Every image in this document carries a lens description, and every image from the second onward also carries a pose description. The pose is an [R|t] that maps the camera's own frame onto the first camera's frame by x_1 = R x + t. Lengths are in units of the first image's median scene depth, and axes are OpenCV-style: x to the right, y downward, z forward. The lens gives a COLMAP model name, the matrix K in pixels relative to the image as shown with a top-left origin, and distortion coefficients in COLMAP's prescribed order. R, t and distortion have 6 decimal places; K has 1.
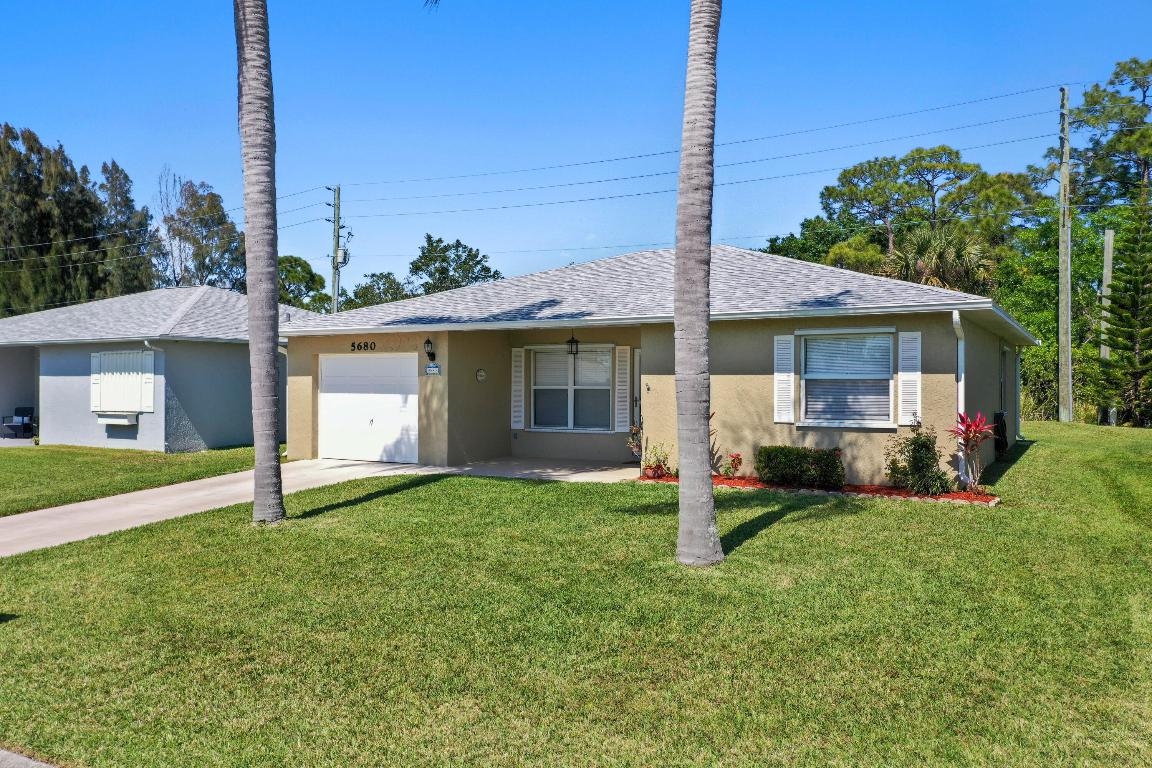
lens RADIAL K [[926.5, 0, 576.0], [0, 926.5, 384.0], [0, 0, 1]] dist [-0.002007, -0.002645]
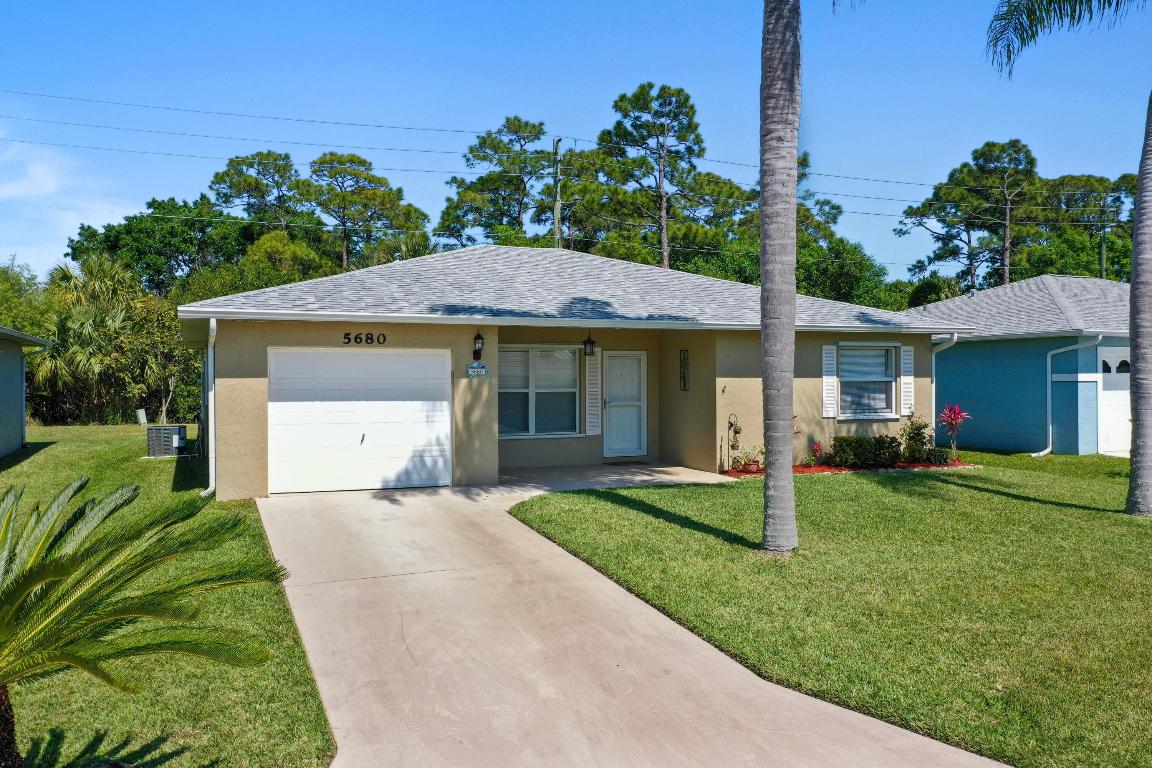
lens RADIAL K [[941.3, 0, 576.0], [0, 941.3, 384.0], [0, 0, 1]] dist [0.006241, 0.001004]
pose [[0.606877, -0.005061, 0.794780, -0.806848], [0.003337, 0.999987, 0.003819, -0.006563], [-0.794789, 0.000335, 0.606886, 0.431475]]
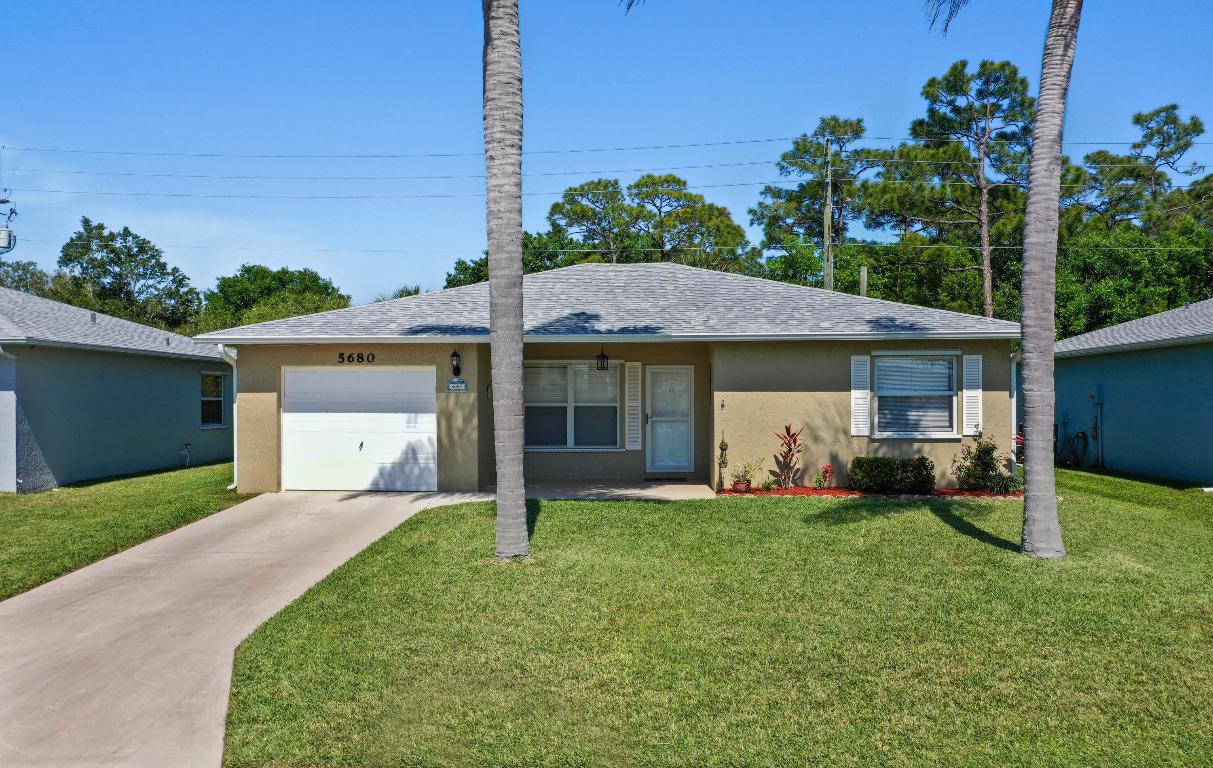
lens RADIAL K [[990.0, 0, 605.1], [0, 990.0, 408.1], [0, 0, 1]] dist [0.000934, 0.003409]
pose [[0.893994, -0.005160, 0.448048, -0.477217], [0.002621, 0.999977, 0.006287, 0.000980], [-0.448070, -0.004446, 0.893987, 0.076025]]
